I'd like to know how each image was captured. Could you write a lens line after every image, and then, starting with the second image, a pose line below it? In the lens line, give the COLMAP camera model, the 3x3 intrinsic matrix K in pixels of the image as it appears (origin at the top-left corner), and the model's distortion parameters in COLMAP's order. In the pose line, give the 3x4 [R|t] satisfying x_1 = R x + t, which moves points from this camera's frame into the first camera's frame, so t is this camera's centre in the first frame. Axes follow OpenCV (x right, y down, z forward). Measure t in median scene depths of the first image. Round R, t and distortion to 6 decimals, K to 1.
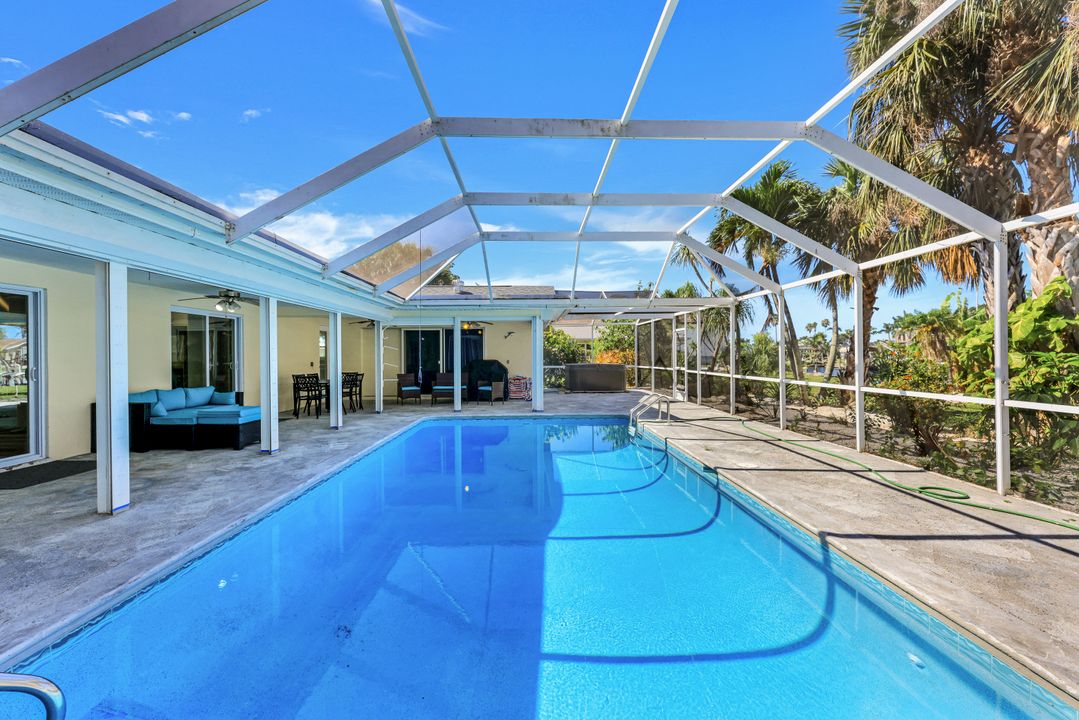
lens RADIAL K [[436.8, 0, 541.0], [0, 436.8, 356.3], [0, 0, 1]] dist [-0.001944, -0.000266]
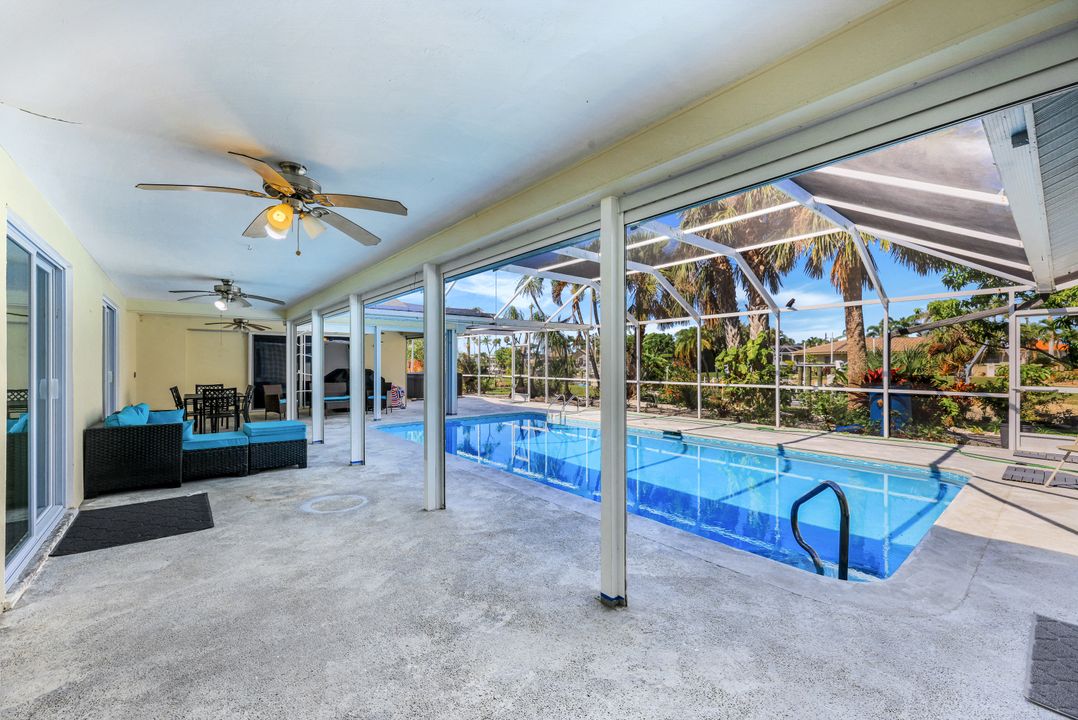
lens RADIAL K [[424.9, 0, 535.0], [0, 424.9, 363.5], [0, 0, 1]] dist [0.001249, -0.000100]
pose [[0.793921, 0.006466, 0.607987, -1.001603], [-0.002506, 0.999970, -0.007362, 0.003079], [-0.608016, 0.004321, 0.793913, 0.006230]]
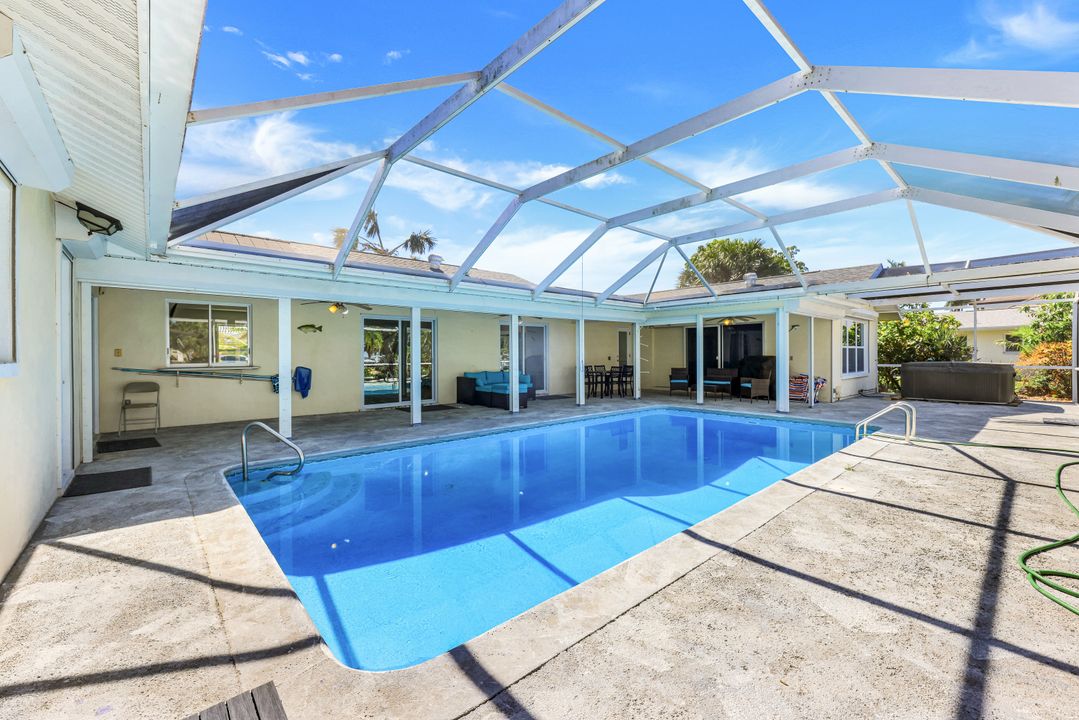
lens RADIAL K [[437.1, 0, 545.3], [0, 437.1, 353.3], [0, 0, 1]] dist [-0.000295, 0.000083]
pose [[0.653906, 0.002690, -0.756571, 0.710218], [-0.000223, 0.999994, 0.003363, -0.000575], [0.756576, -0.002030, 0.653903, 0.064867]]
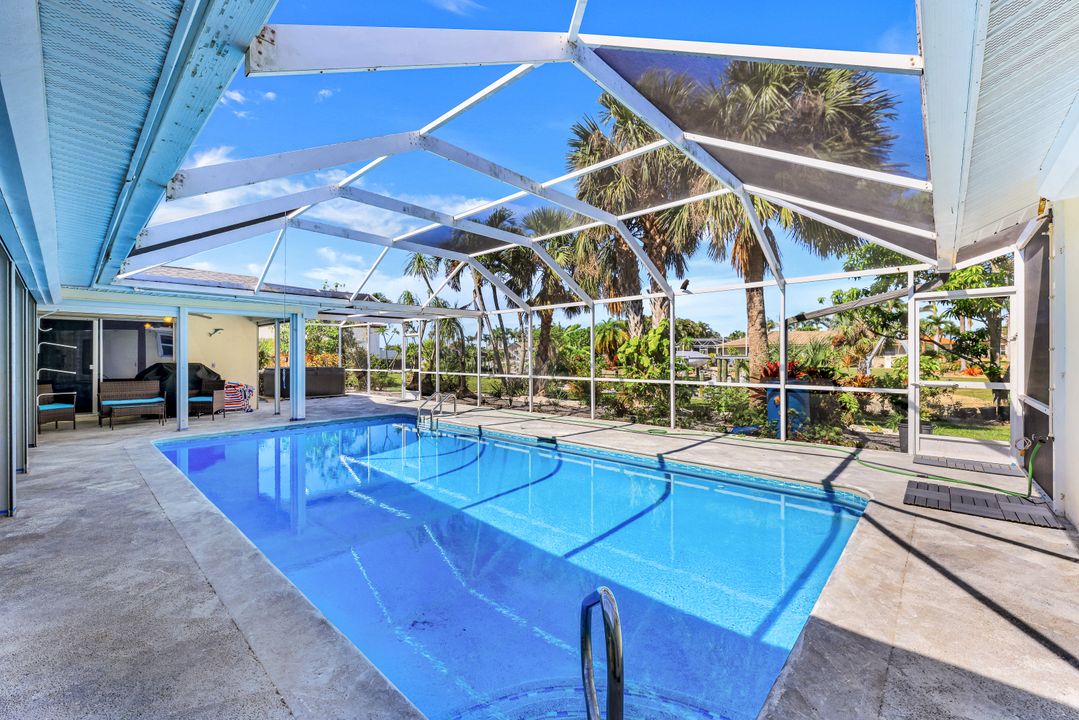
lens RADIAL K [[433.4, 0, 533.9], [0, 433.4, 356.8], [0, 0, 1]] dist [0.000173, 0.000153]
pose [[0.704548, 0.005042, 0.709638, -0.596995], [-0.000427, 0.999978, -0.006681, 0.004045], [-0.709656, 0.004404, 0.704535, 0.049877]]
